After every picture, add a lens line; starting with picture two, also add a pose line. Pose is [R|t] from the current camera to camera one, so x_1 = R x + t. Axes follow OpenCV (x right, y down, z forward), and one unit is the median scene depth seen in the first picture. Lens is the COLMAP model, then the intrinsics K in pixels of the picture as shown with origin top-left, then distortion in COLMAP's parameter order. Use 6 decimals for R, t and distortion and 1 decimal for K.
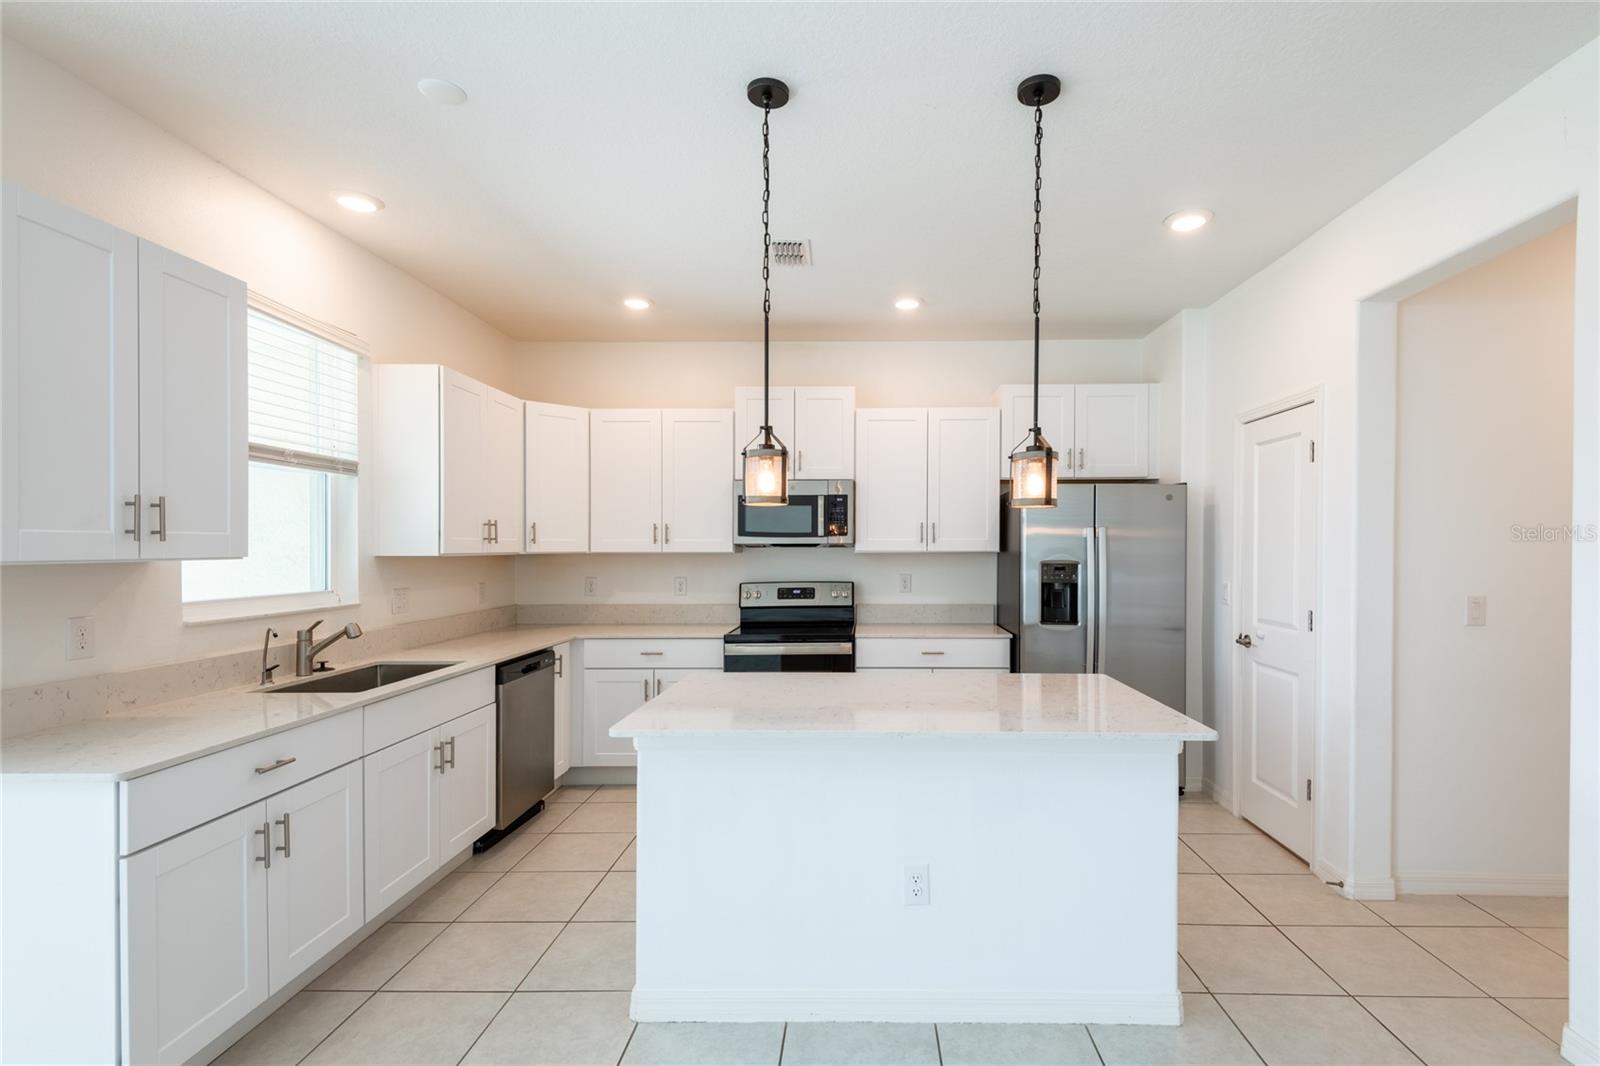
lens RADIAL K [[742.0, 0, 846.9], [0, 742.0, 551.2], [0, 0, 1]] dist [0.031097, -0.014529]
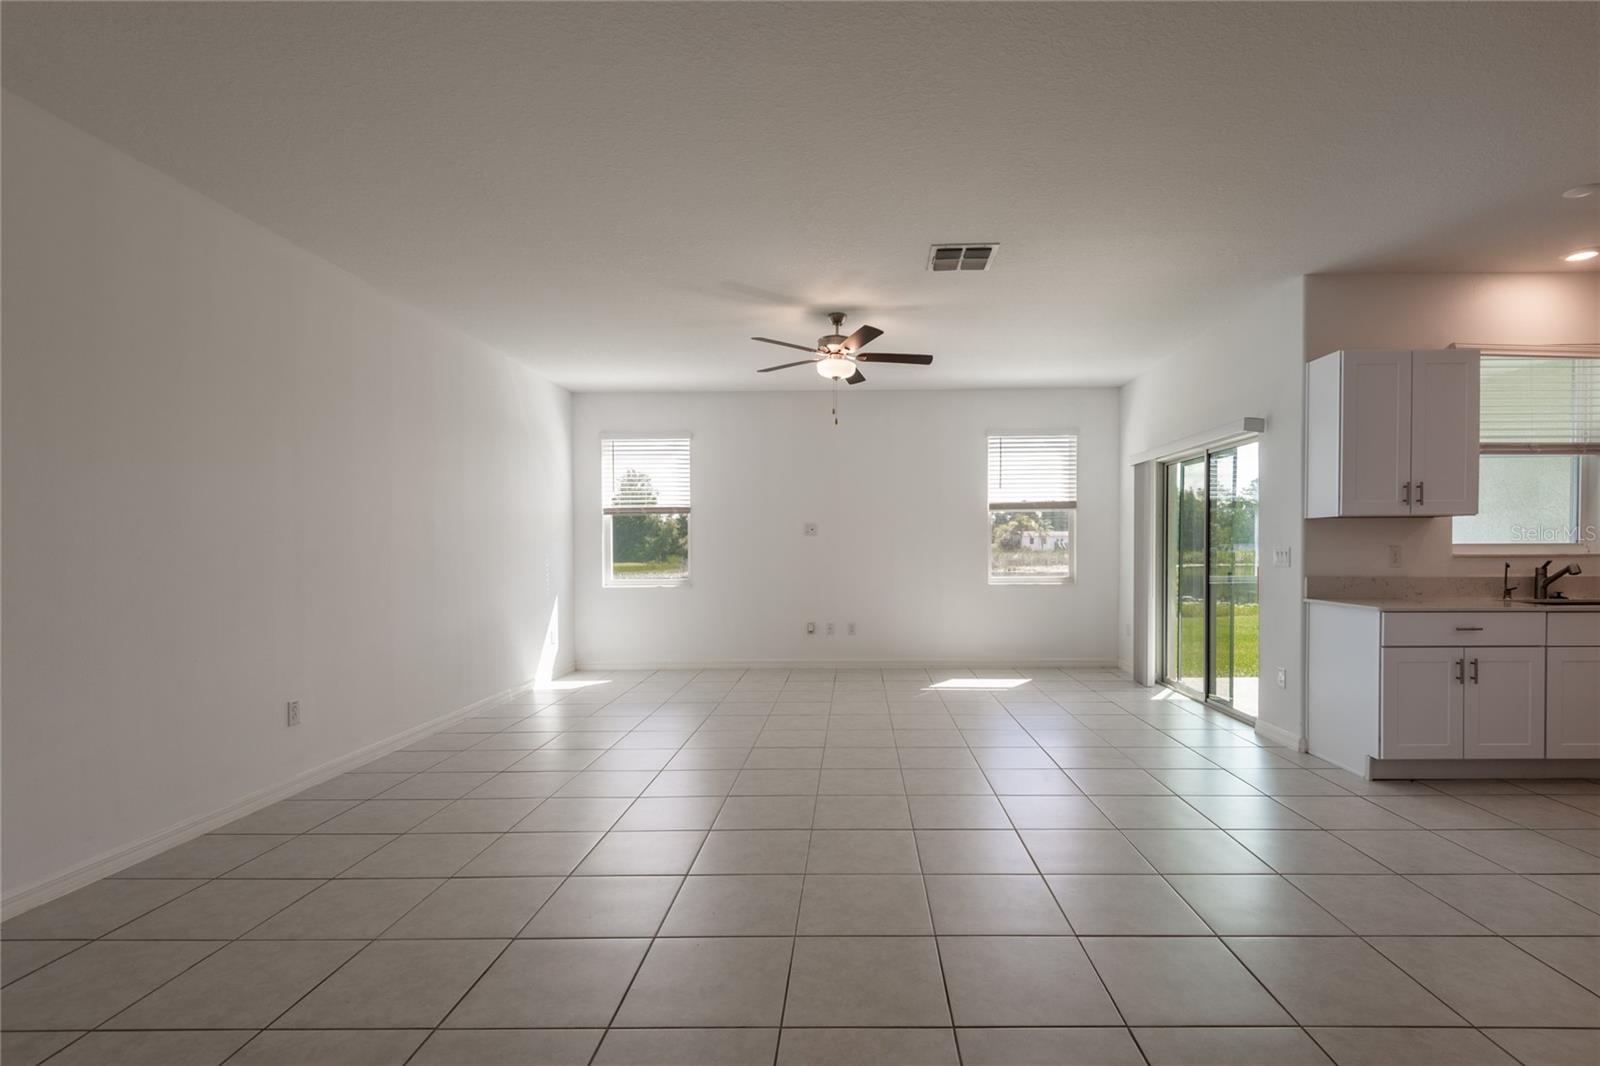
lens RADIAL K [[736.5, 0, 841.4], [0, 736.5, 558.5], [0, 0, 1]] dist [-0.011055, -0.000590]
pose [[-0.010056, 0.022474, -0.999697, 0.500365], [-0.000489, 0.999747, 0.022480, 0.042088], [0.999949, 0.000715, -0.010042, -0.236311]]
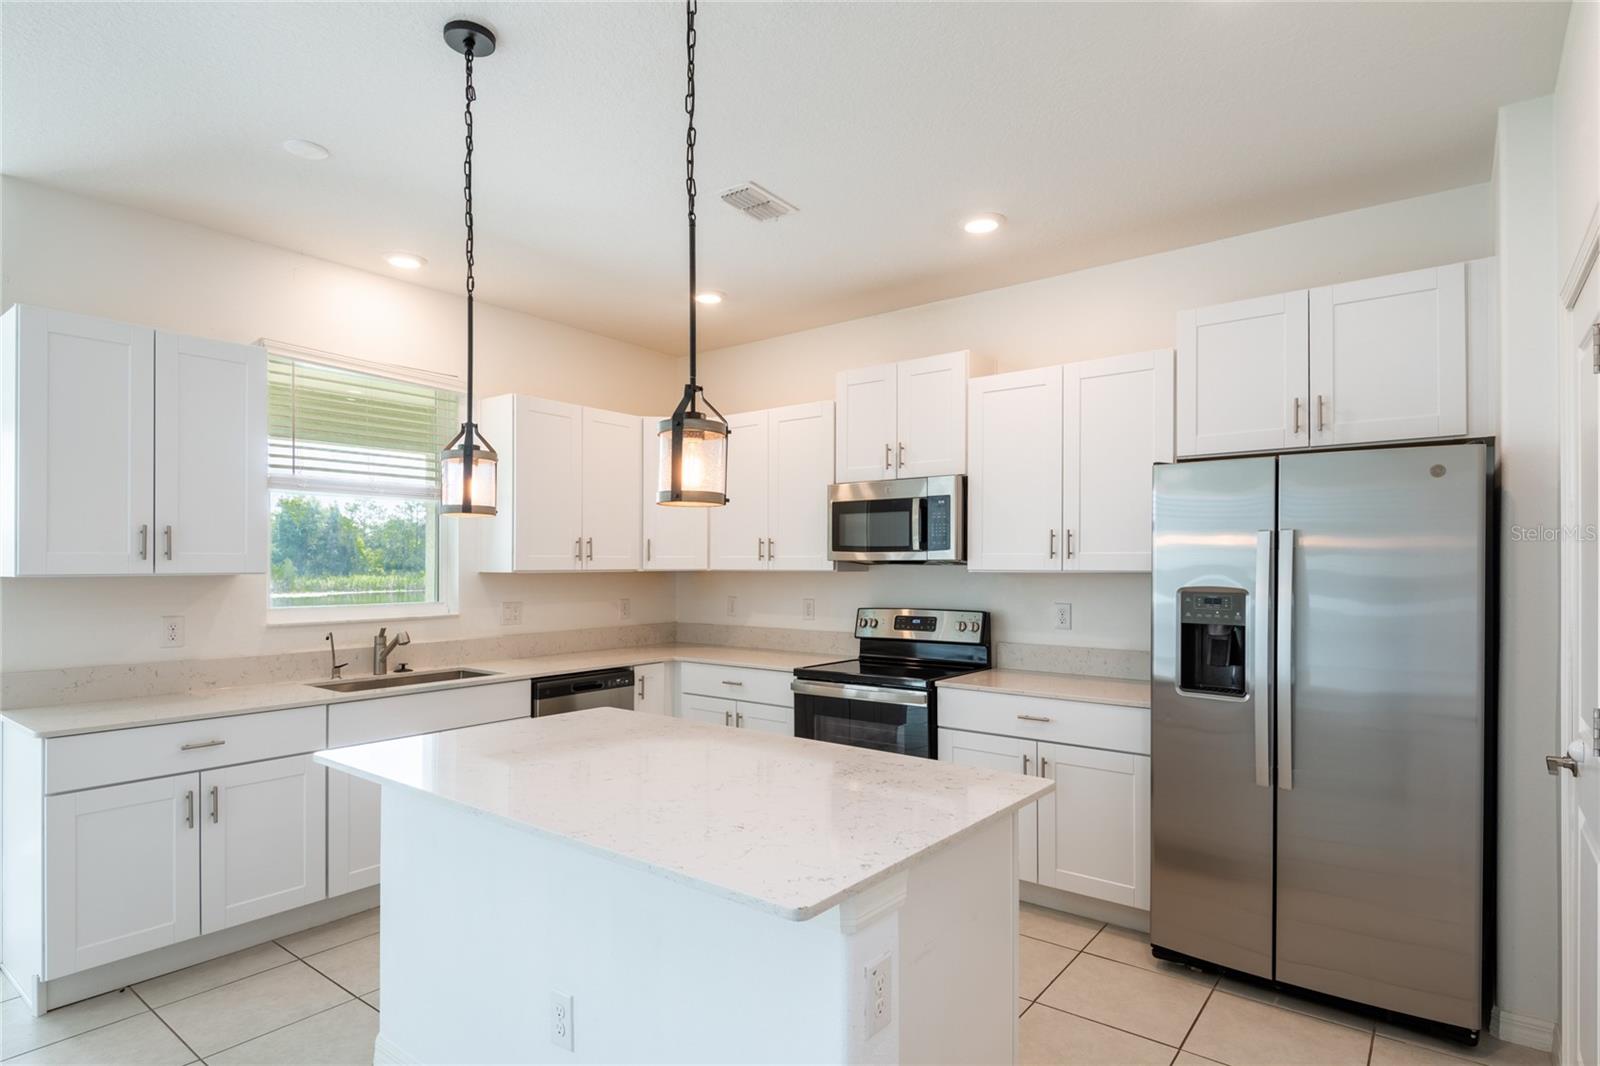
lens RADIAL K [[833.1, 0, 784.2], [0, 833.1, 561.4], [0, 0, 1]] dist [0.052305, -0.033966]
pose [[0.793469, -0.001231, -0.608609, 0.423097], [-0.003860, 0.999968, -0.007055, -0.002551], [0.608598, 0.007947, 0.793439, 0.250167]]
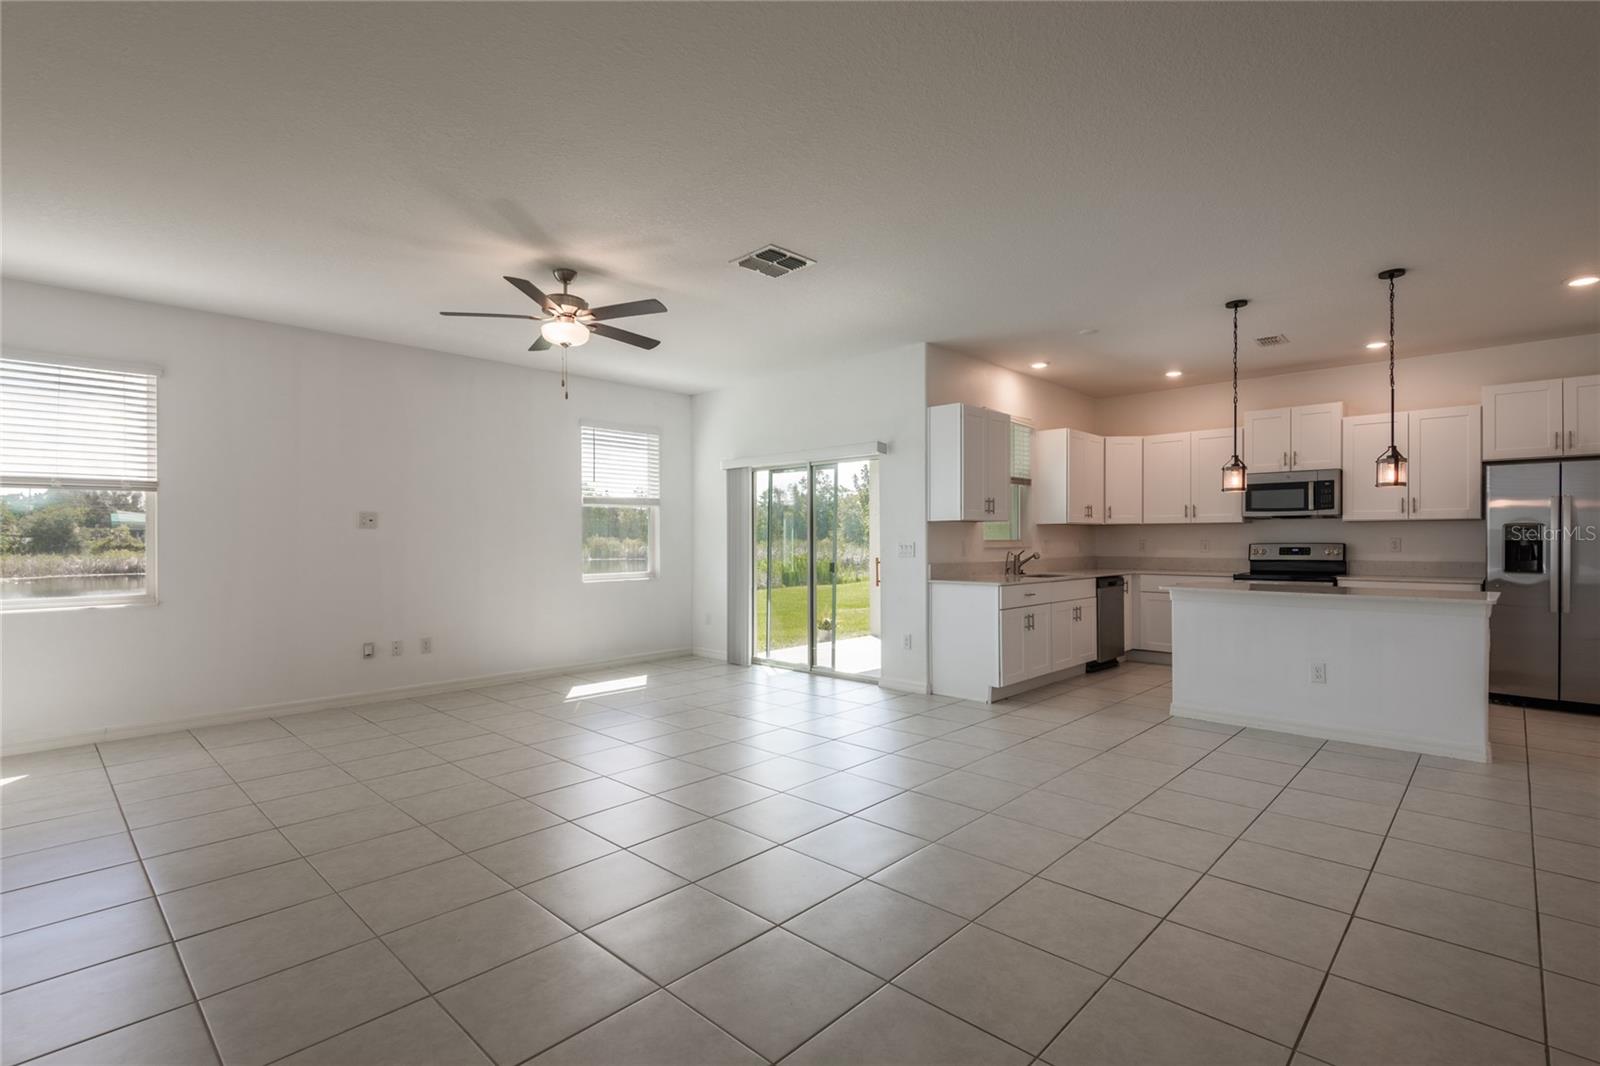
lens RADIAL K [[738.6, 0, 809.9], [0, 738.6, 536.9], [0, 0, 1]] dist [0.013141, -0.000682]
pose [[0.739116, -0.001362, -0.673577, 0.239689], [-0.003047, 0.999981, -0.005365, 0.047328], [0.673571, 0.006018, 0.739098, -0.795149]]
